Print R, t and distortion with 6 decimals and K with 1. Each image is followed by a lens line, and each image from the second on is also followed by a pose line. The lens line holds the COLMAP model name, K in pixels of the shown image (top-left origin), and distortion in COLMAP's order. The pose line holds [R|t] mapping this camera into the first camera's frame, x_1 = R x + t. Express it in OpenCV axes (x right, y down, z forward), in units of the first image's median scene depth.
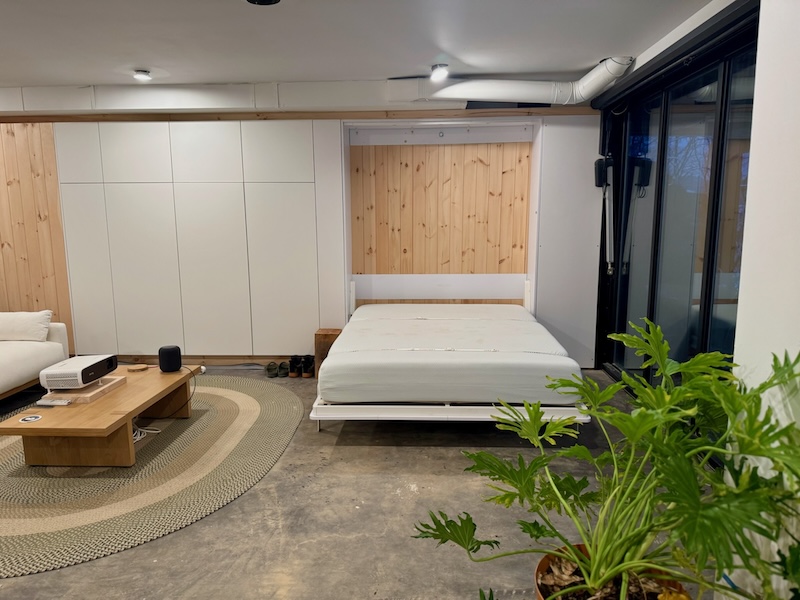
lens RADIAL K [[557.7, 0, 400.0], [0, 557.7, 300.0], [0, 0, 1]] dist [0.117642, -0.151466]
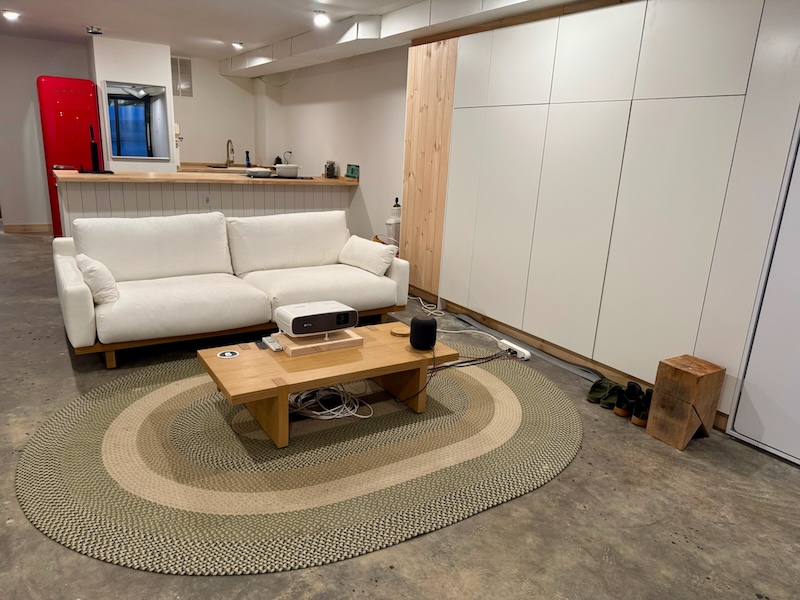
lens RADIAL K [[557.7, 0, 400.0], [0, 557.7, 300.0], [0, 0, 1]] dist [0.117642, -0.151466]
pose [[0.560604, 0.242774, -0.791697, 0.149161], [-0.167923, 0.969524, 0.178397, -0.060862], [0.810879, 0.032934, 0.584287, 0.457452]]
